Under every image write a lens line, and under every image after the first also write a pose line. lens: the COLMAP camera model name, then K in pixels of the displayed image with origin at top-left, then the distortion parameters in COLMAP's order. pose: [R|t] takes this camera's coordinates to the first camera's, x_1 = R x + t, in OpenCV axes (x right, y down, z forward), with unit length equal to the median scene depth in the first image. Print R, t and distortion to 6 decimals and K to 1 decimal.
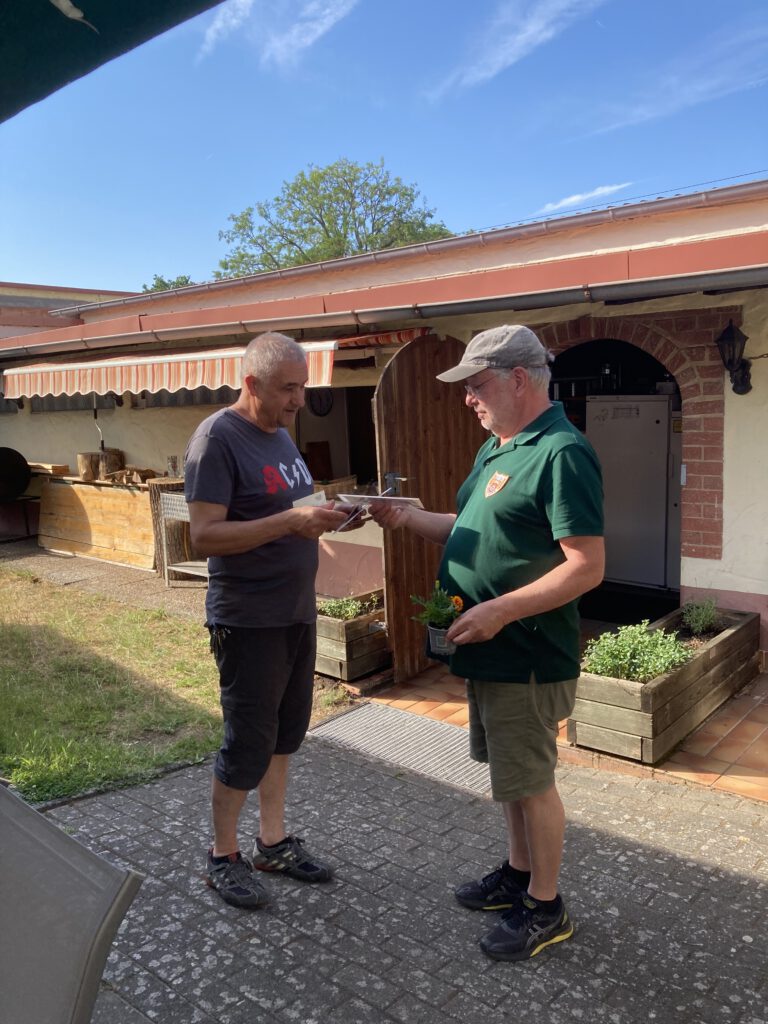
lens RADIAL K [[832.1, 0, 384.6], [0, 832.1, 513.9], [0, 0, 1]] dist [0.003042, 0.003396]
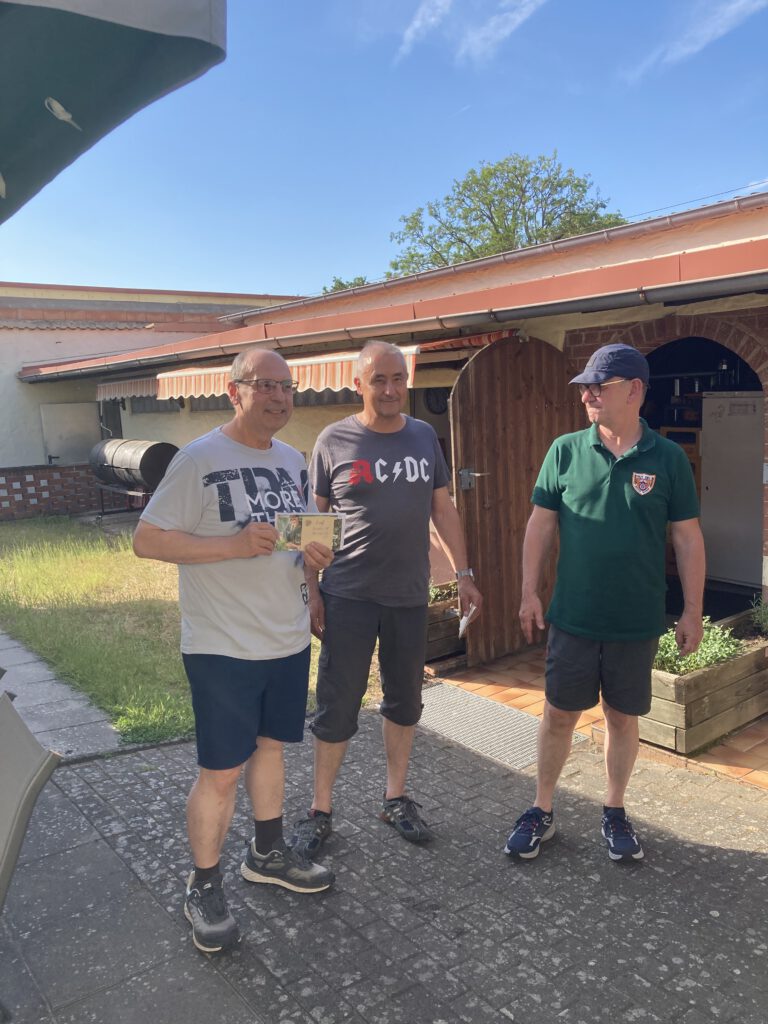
lens RADIAL K [[832.1, 0, 389.2], [0, 832.1, 513.8], [0, 0, 1]] dist [0.003042, 0.003396]
pose [[0.979020, 0.019758, -0.202805, 0.129960], [-0.018799, 0.999801, 0.006657, 0.003109], [0.202896, -0.002705, 0.979197, -0.061688]]
